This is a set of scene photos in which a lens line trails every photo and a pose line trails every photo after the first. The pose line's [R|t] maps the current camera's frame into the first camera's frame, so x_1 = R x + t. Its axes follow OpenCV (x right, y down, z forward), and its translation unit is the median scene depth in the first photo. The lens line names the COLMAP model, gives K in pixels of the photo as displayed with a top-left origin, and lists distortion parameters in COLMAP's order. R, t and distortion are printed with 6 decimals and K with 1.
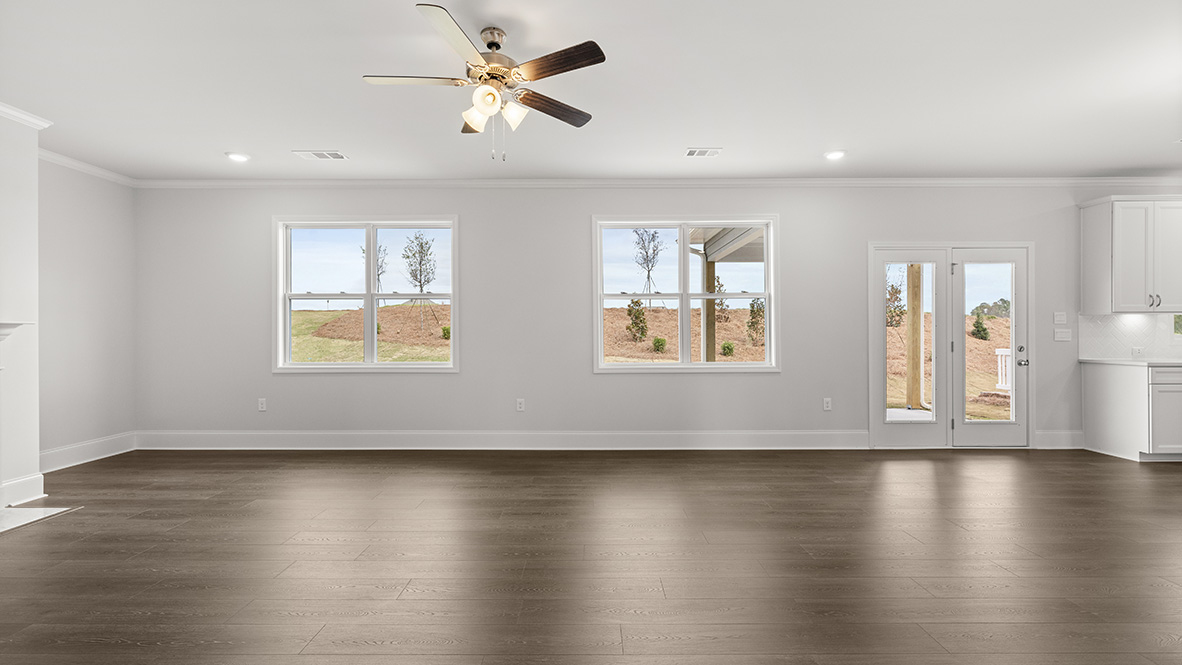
lens RADIAL K [[497.4, 0, 590.9], [0, 497.4, 333.5], [0, 0, 1]] dist [0.000343, -0.000300]
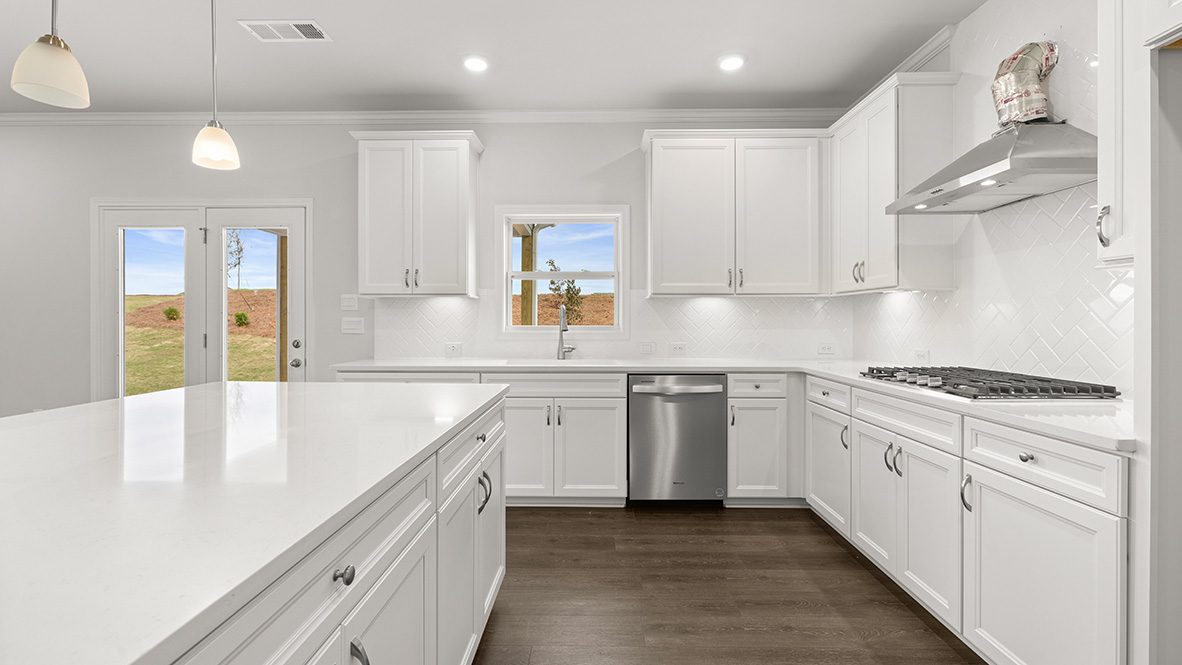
lens RADIAL K [[497.1, 0, 590.4], [0, 497.1, 321.3], [0, 0, 1]] dist [0.000008, 0.000331]
pose [[0.999962, 0.002892, -0.008249, 1.303310], [-0.002877, 0.999994, 0.001873, -0.005661], [0.008255, -0.001849, 0.999964, 0.264428]]
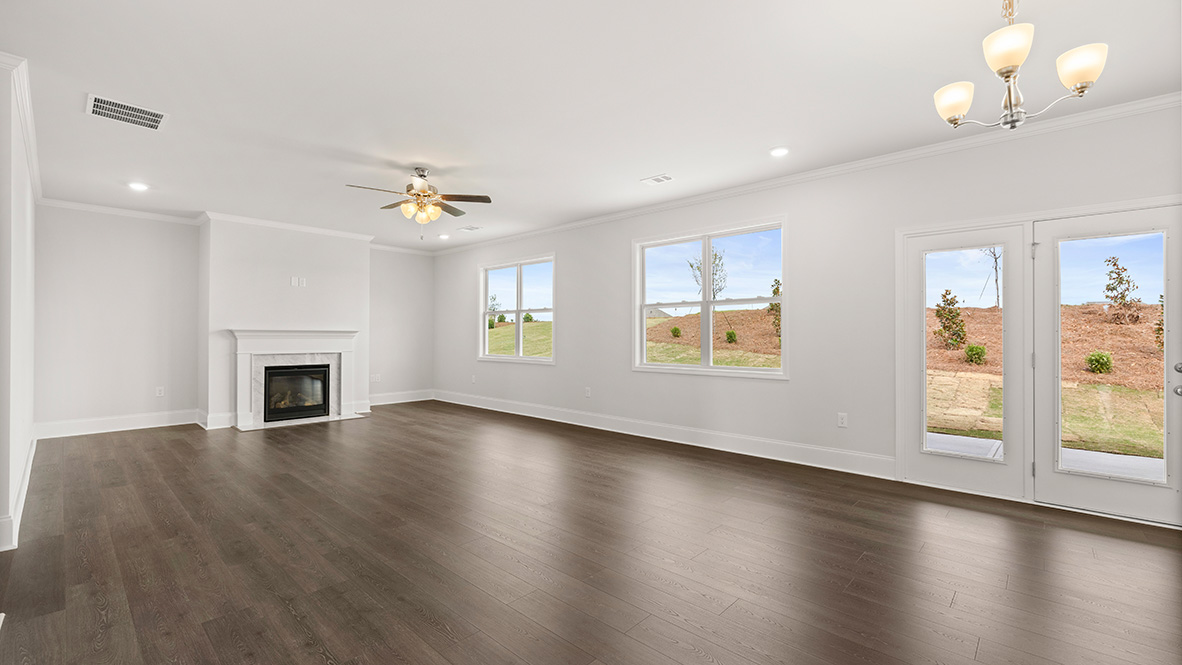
lens RADIAL K [[497.1, 0, 590.4], [0, 497.1, 333.5], [0, 0, 1]] dist [0.000008, 0.000331]
pose [[0.734901, 0.002144, -0.678171, 0.741549], [-0.007867, 0.999955, -0.005363, -0.002941], [0.678129, 0.009277, 0.734885, 0.050335]]
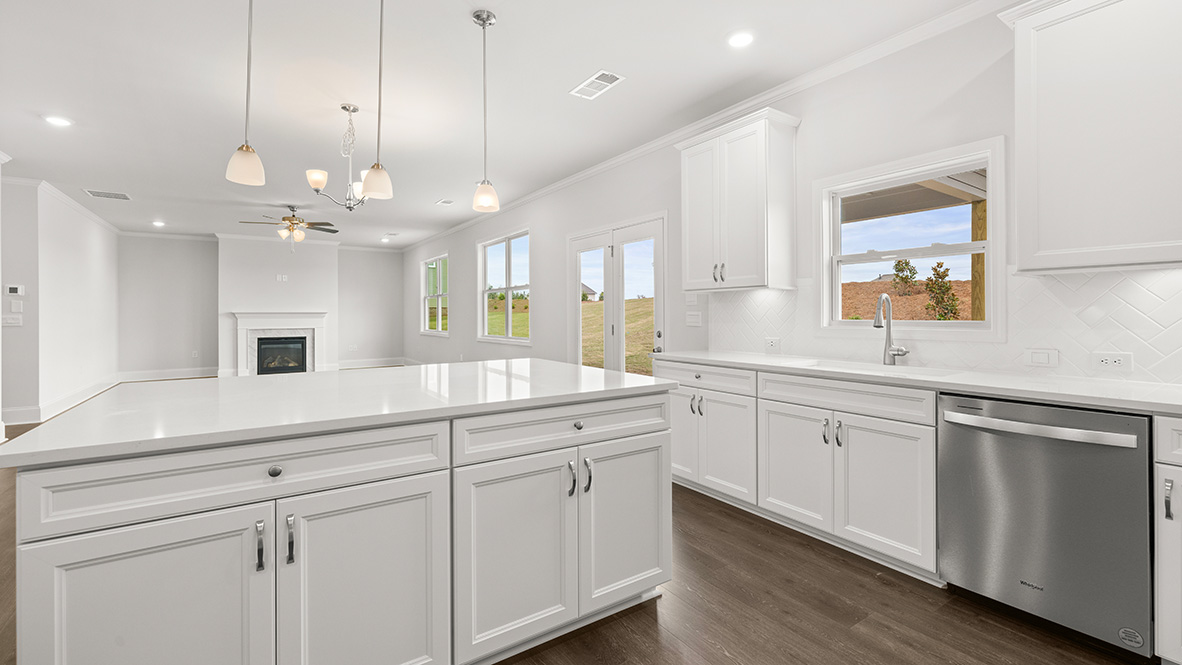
lens RADIAL K [[497.1, 0, 601.5], [0, 497.1, 316.2], [0, 0, 1]] dist [0.000008, 0.000331]
pose [[0.577125, 0.002926, -0.816651, 1.520064], [0.001287, 0.999989, 0.004493, -0.005395], [0.816655, -0.003644, 0.577114, 0.407853]]
